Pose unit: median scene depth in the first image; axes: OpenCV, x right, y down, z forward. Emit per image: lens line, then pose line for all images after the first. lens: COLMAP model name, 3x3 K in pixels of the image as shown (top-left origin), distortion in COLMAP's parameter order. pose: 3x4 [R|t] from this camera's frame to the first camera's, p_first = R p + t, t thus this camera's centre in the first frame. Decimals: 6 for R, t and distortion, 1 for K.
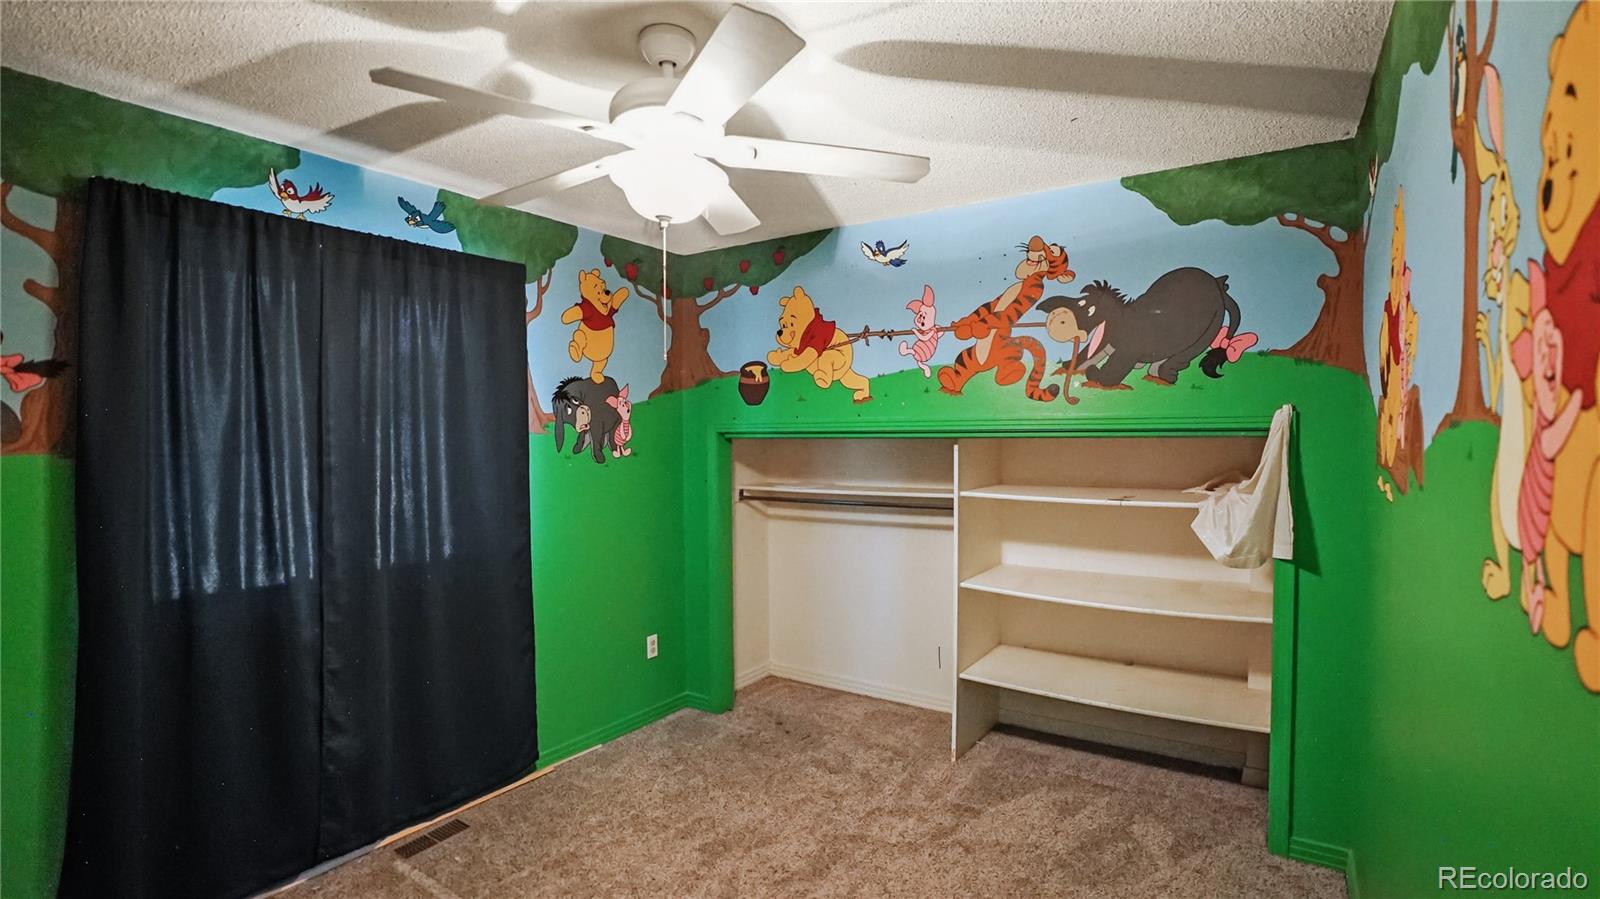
lens RADIAL K [[736.8, 0, 793.9], [0, 736.8, 448.6], [0, 0, 1]] dist [-0.074102, 0.030165]
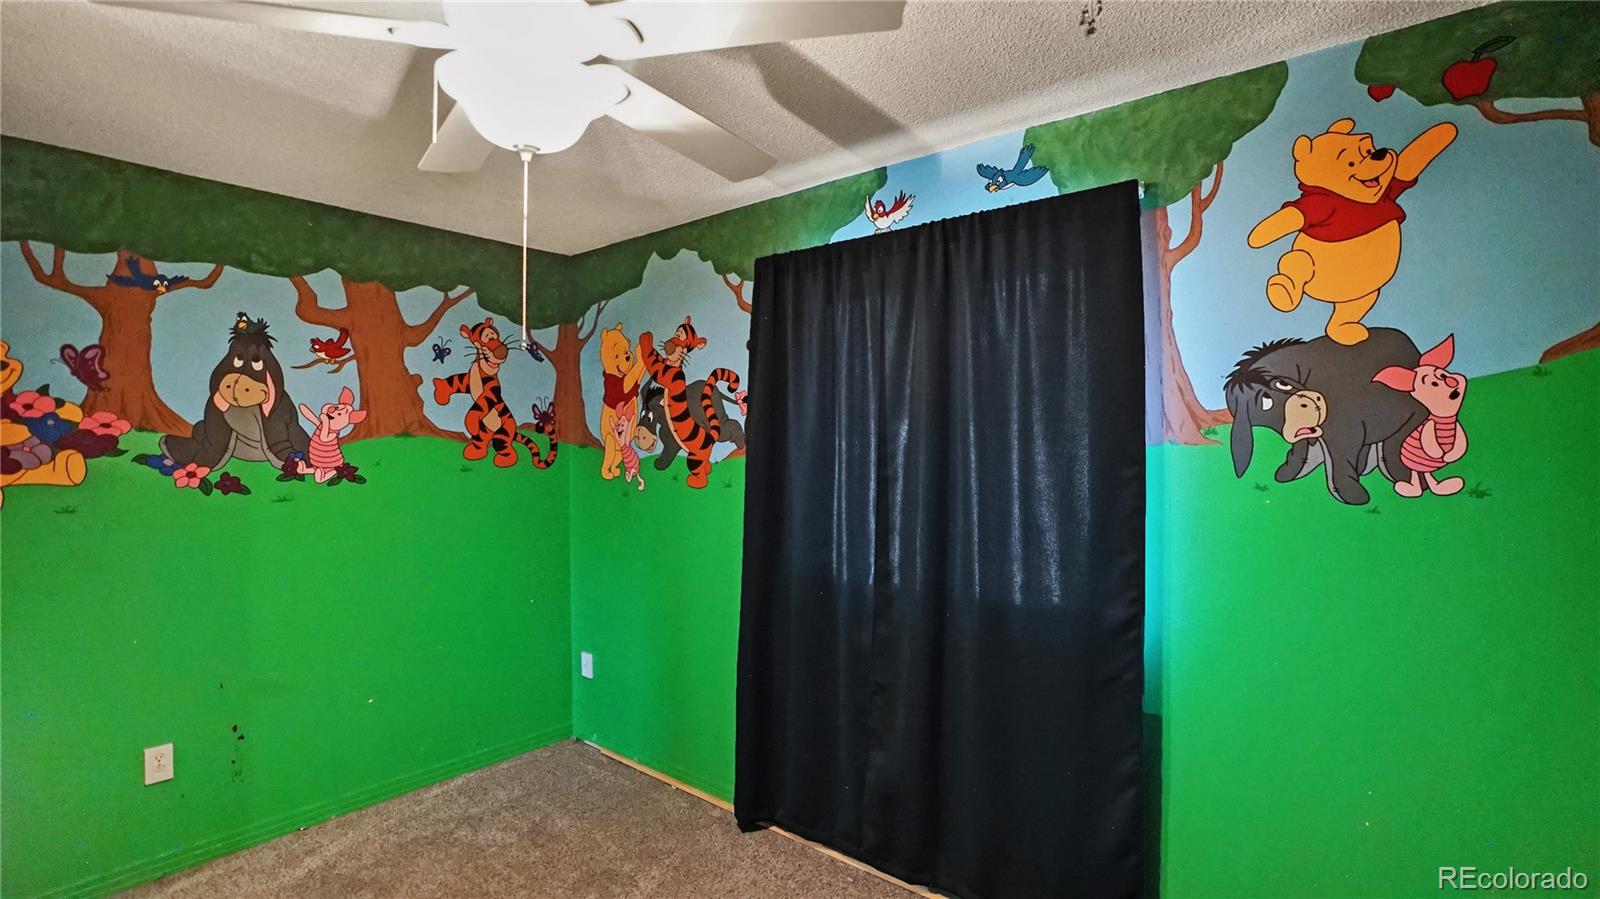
lens RADIAL K [[736.8, 0, 793.9], [0, 736.8, 448.6], [0, 0, 1]] dist [-0.074102, 0.030165]
pose [[-0.095134, 0.015393, -0.995345, 0.272778], [-0.017596, 0.999698, 0.017142, -0.021184], [0.995309, 0.019144, -0.094835, 0.718489]]
